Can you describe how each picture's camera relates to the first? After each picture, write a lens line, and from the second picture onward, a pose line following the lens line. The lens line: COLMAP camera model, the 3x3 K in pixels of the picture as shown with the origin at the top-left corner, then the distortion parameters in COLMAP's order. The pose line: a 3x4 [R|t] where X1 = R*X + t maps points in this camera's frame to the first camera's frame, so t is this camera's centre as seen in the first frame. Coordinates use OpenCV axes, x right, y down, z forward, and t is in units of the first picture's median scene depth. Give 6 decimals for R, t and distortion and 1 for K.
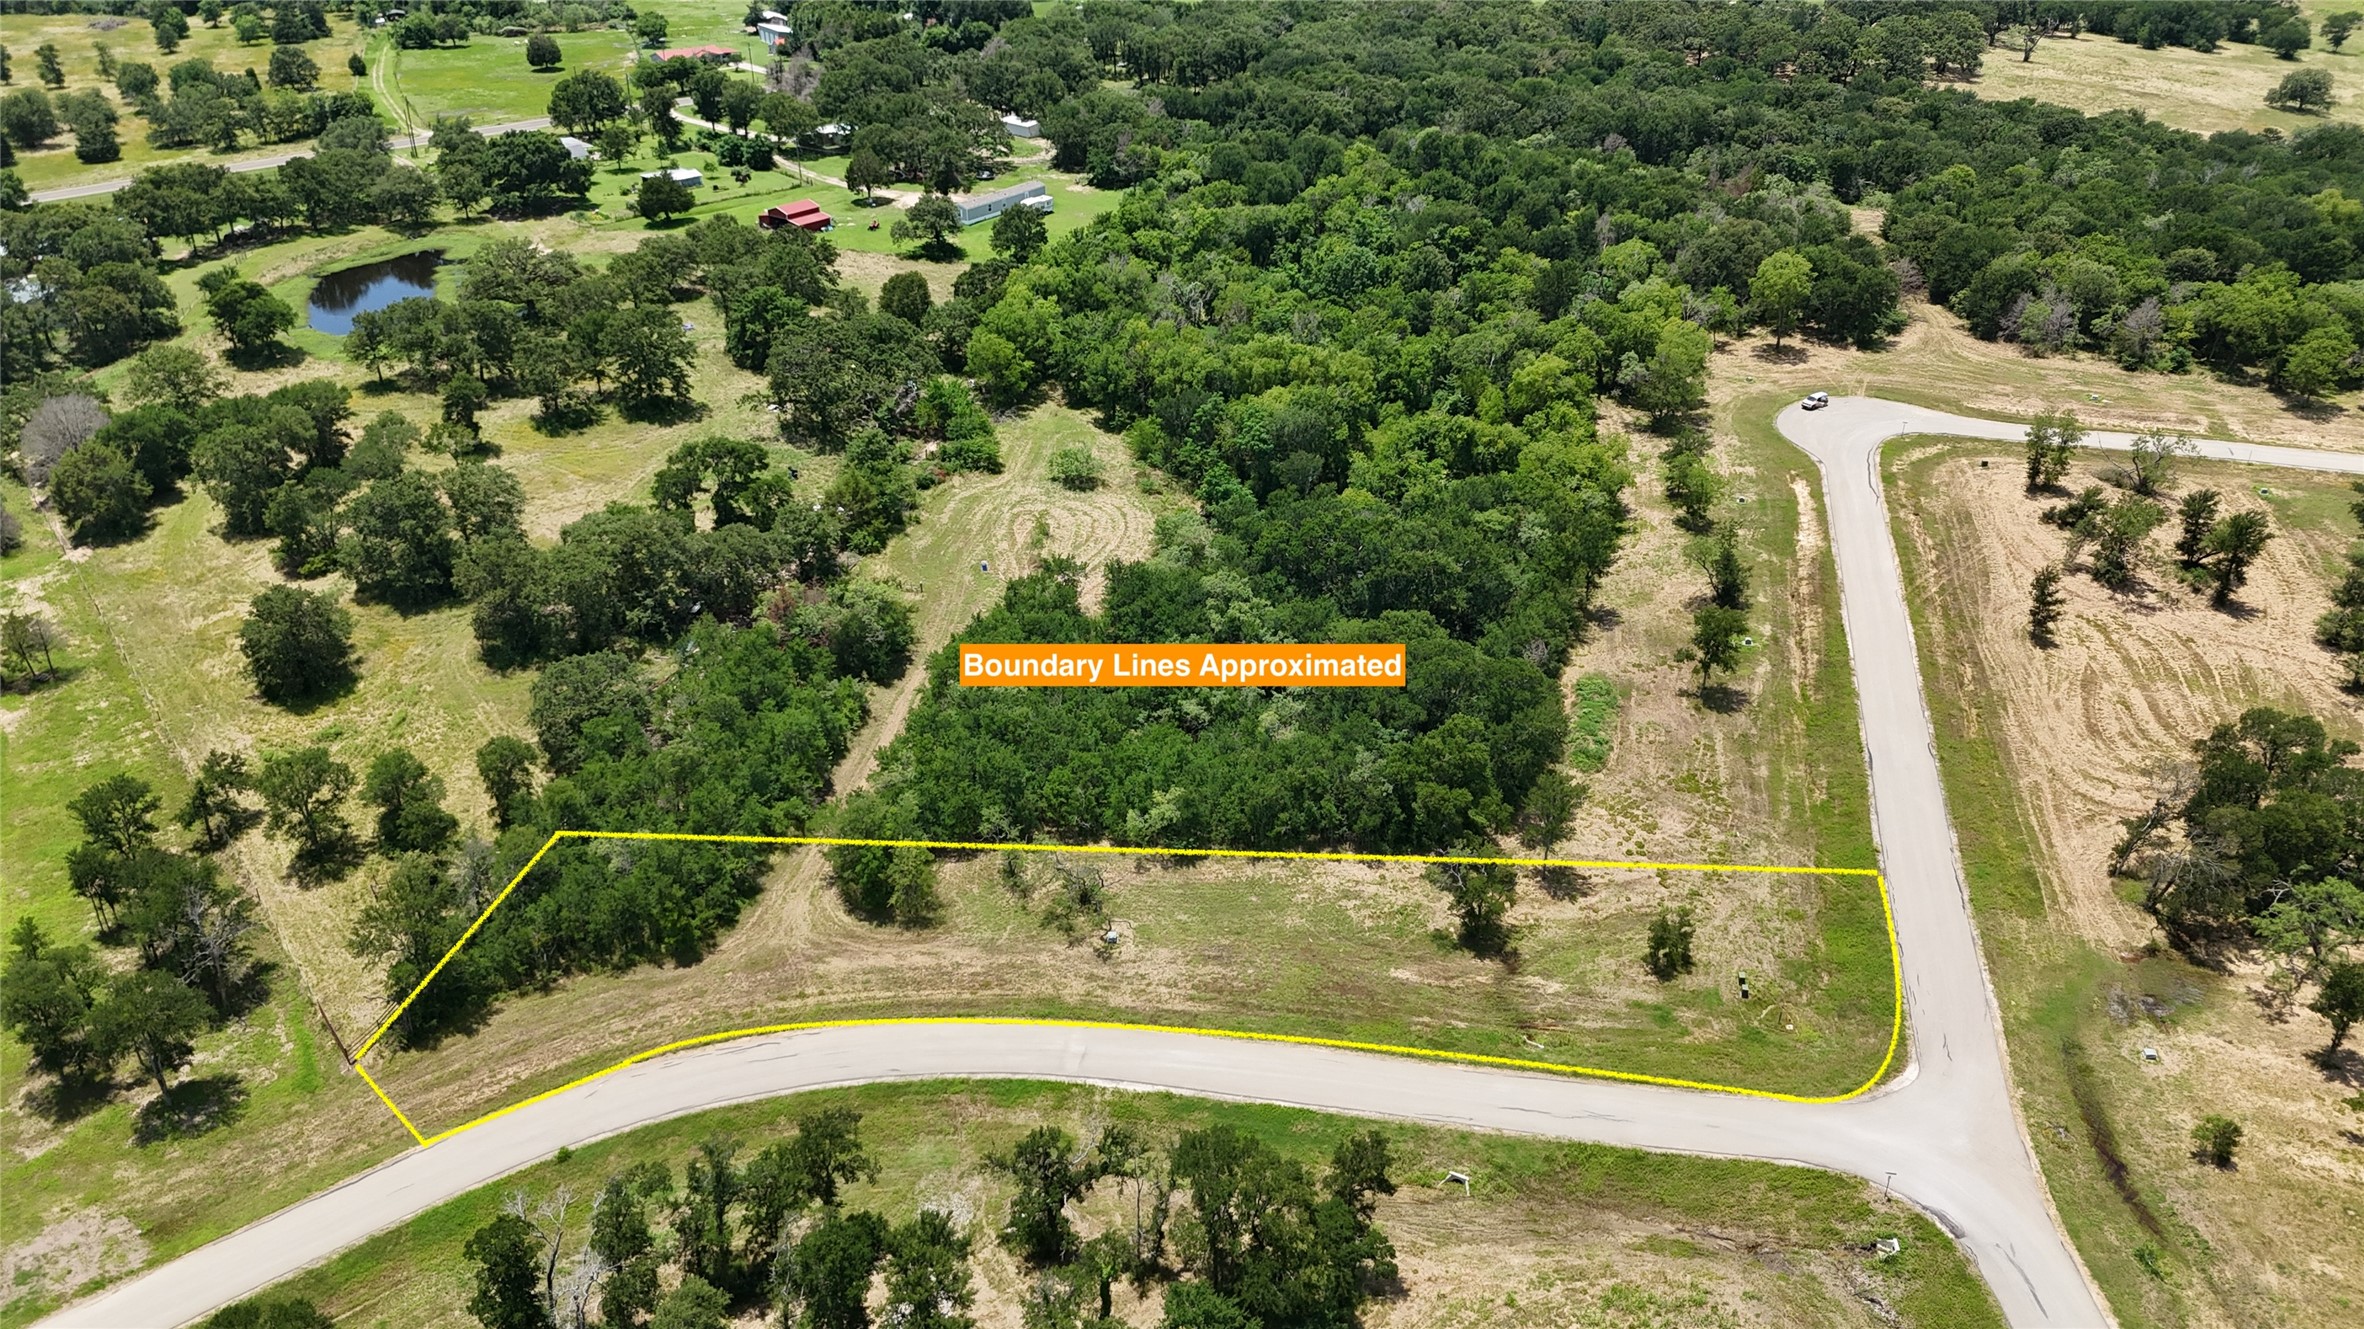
lens RADIAL K [[1712.9, 0, 1175.3], [0, 1712.9, 664.0], [0, 0, 1]] dist [0.067188, -0.056176]
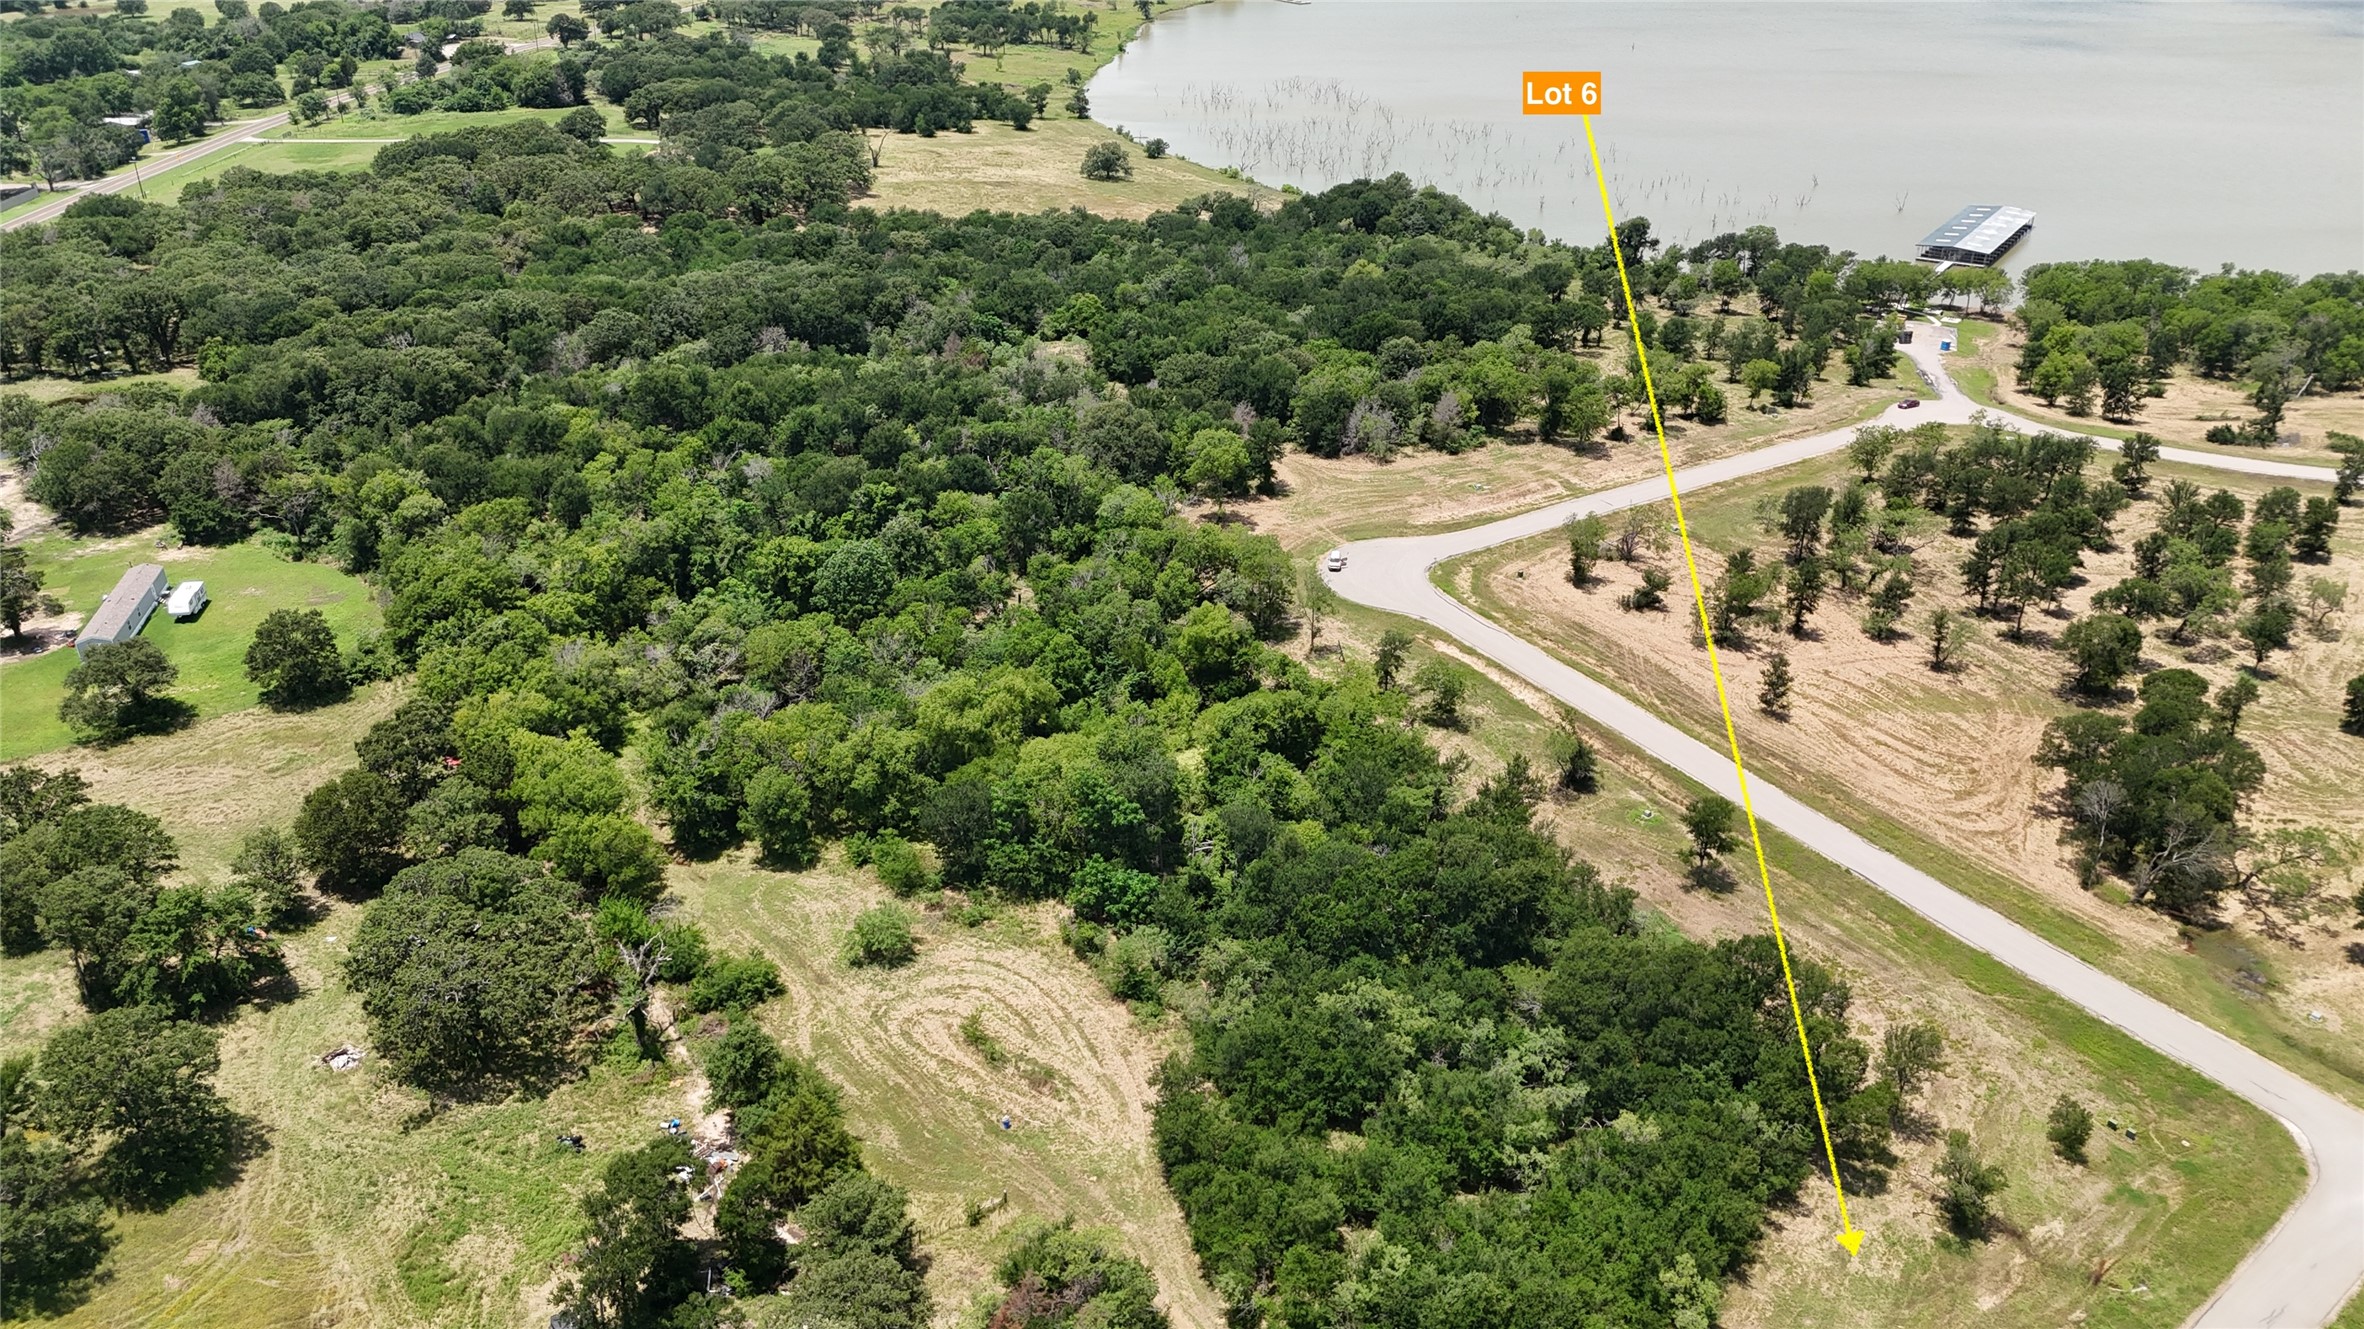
lens RADIAL K [[1712.9, 0, 1181.5], [0, 1712.9, 662.3], [0, 0, 1]] dist [0.067188, -0.056176]
pose [[0.662553, -0.341831, 0.666465, -0.637484], [0.359422, 0.925747, 0.117506, -0.393131], [-0.657145, 0.161689, 0.736218, 0.478630]]
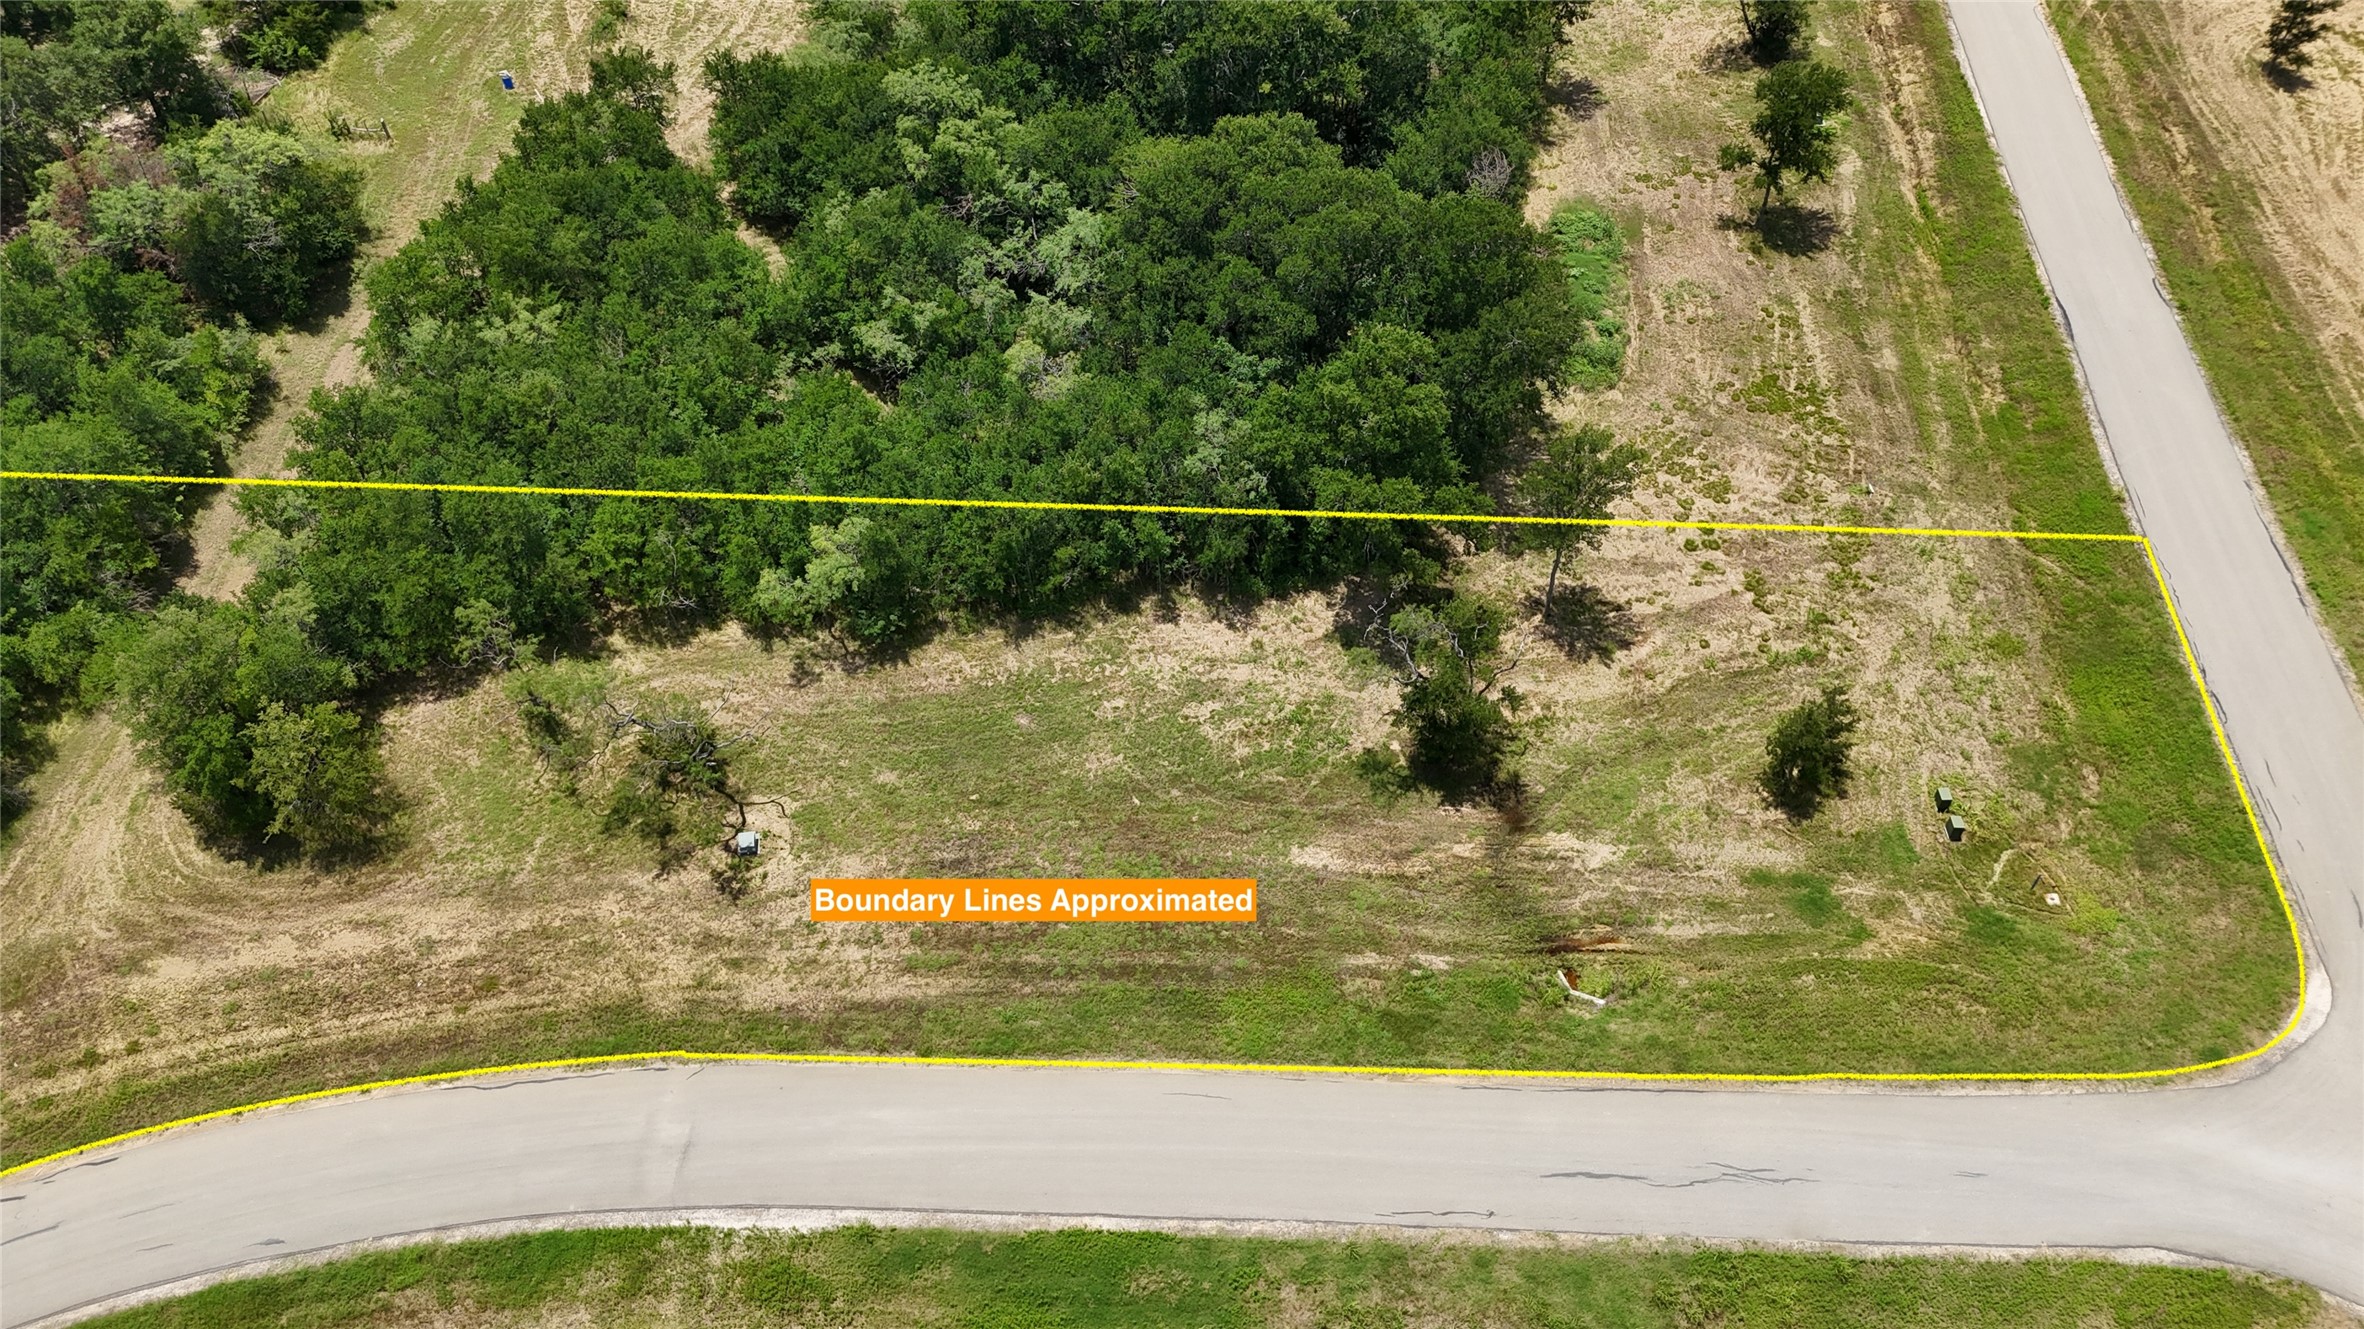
lens RADIAL K [[1712.9, 0, 1176.6], [0, 1712.9, 685.6], [0, 0, 1]] dist [0.067188, -0.056176]
pose [[0.990405, -0.106737, 0.087783, 0.046369], [0.076688, 0.952902, 0.293422, -0.023517], [-0.114968, -0.283874, 0.951944, 0.481514]]
